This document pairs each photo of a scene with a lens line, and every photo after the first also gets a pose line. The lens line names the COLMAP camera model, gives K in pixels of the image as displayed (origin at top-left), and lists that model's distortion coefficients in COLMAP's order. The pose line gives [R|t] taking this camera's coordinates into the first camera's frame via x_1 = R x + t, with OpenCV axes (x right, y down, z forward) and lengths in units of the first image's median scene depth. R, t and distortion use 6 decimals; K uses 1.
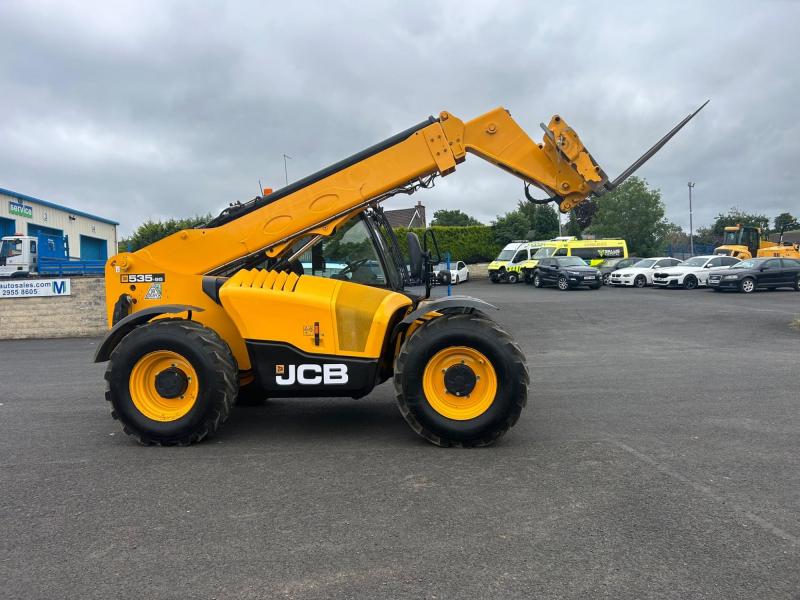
lens RADIAL K [[603.7, 0, 396.1], [0, 603.7, 301.5], [0, 0, 1]] dist [0.079603, -0.105378]
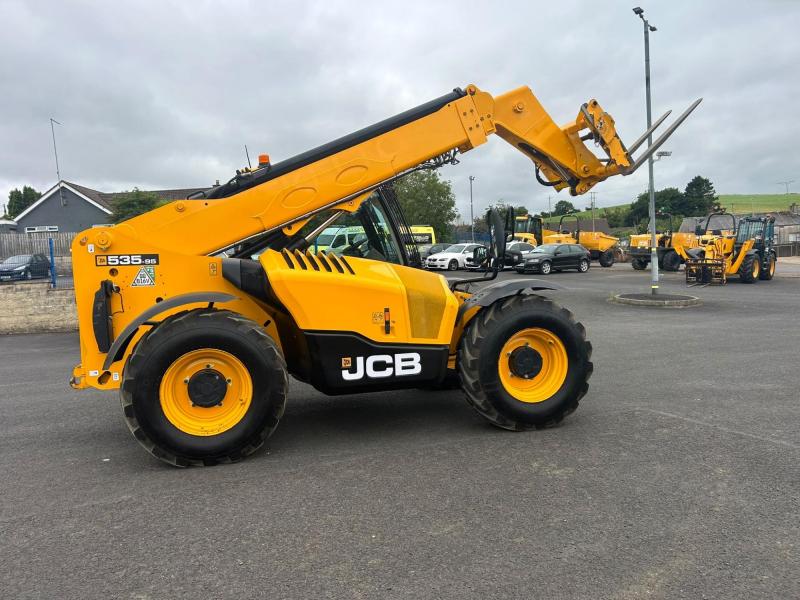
lens RADIAL K [[602.7, 0, 395.6], [0, 602.7, 305.4], [0, 0, 1]] dist [0.089075, -0.124889]
pose [[0.932785, -0.029471, 0.359228, -0.427935], [0.018470, 0.999251, 0.034017, 0.000044], [-0.359961, -0.025095, 0.932630, 0.155331]]
